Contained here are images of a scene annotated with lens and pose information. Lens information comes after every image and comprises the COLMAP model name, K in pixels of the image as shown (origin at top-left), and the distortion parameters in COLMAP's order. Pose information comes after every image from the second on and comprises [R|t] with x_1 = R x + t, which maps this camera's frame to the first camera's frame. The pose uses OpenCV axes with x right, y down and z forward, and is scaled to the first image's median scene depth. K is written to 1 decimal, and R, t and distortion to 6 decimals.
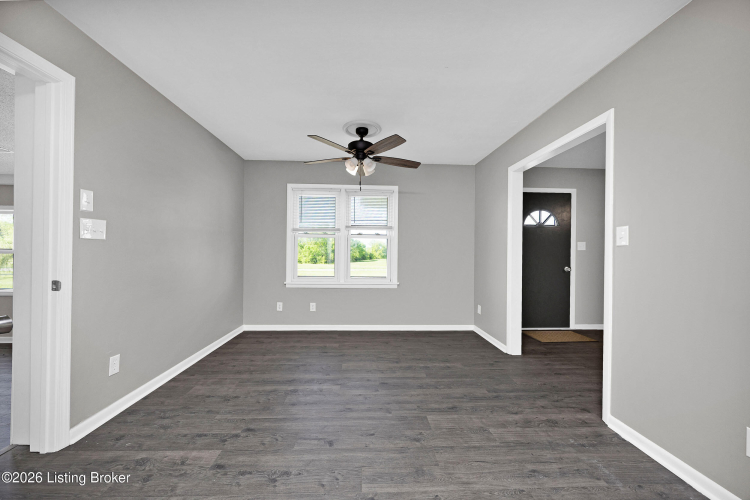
lens RADIAL K [[290.0, 0, 371.5], [0, 290.0, 251.7], [0, 0, 1]] dist [-0.000995, 0.000339]
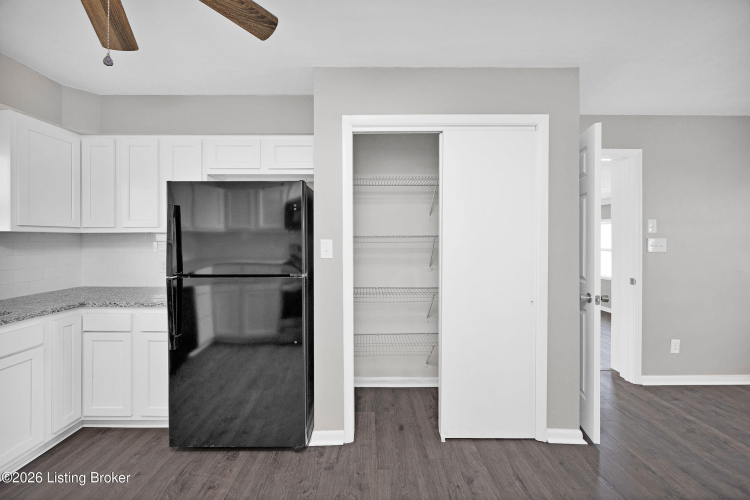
lens RADIAL K [[290.0, 0, 369.7], [0, 290.0, 241.8], [0, 0, 1]] dist [-0.000995, 0.000339]
pose [[-0.016274, 0.008920, -0.999828, 0.400821], [0.008666, 0.999924, 0.008780, -0.094179], [0.999830, -0.008522, -0.016350, -0.321364]]
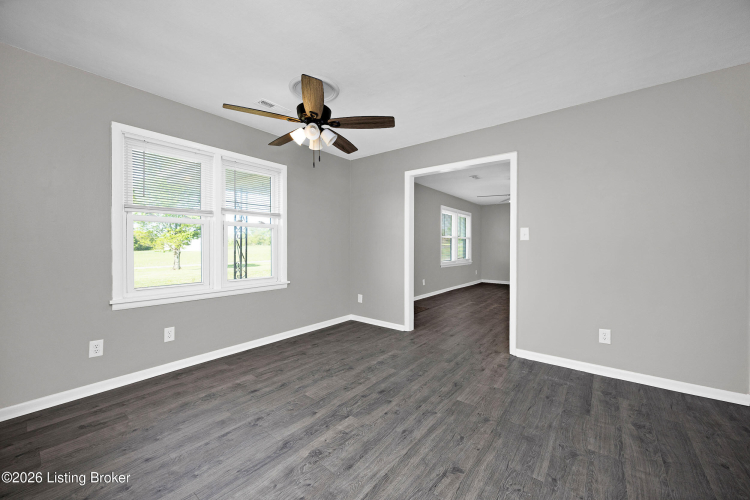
lens RADIAL K [[290.0, 0, 378.5], [0, 290.0, 243.3], [0, 0, 1]] dist [-0.000995, 0.000339]
pose [[0.644652, -0.001991, 0.764474, -0.742426], [0.003018, 0.999995, 0.000060, -0.004577], [-0.764470, 0.002268, 0.644655, 0.495179]]
